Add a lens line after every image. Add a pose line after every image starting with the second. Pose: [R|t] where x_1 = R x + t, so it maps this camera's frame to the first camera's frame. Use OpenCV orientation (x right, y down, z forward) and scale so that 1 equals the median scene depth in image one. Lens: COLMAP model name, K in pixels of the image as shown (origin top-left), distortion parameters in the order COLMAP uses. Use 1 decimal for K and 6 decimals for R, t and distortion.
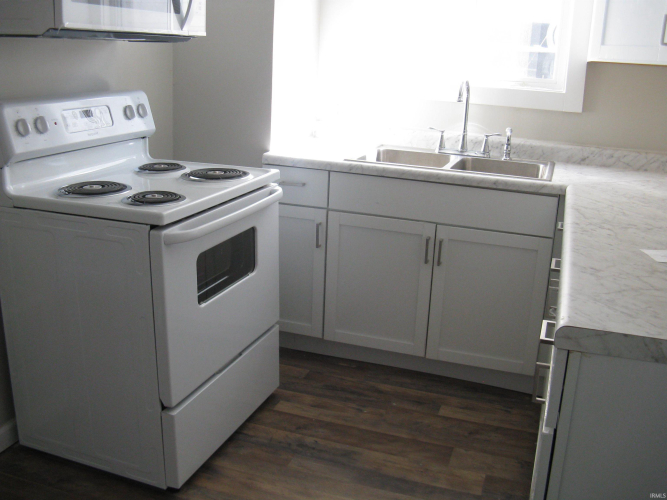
lens RADIAL K [[675.9, 0, 327.9], [0, 675.9, 236.8], [0, 0, 1]] dist [-0.212221, 0.238368]
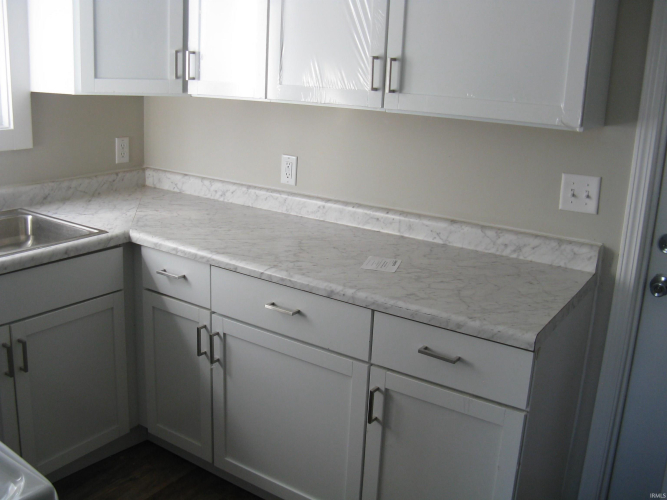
lens RADIAL K [[675.9, 0, 327.9], [0, 675.9, 236.8], [0, 0, 1]] dist [-0.212221, 0.238368]
pose [[0.254244, -0.267254, 0.929481, -0.447298], [0.225206, 0.951002, 0.211841, -0.206009], [-0.940554, 0.155466, 0.301974, 0.440803]]
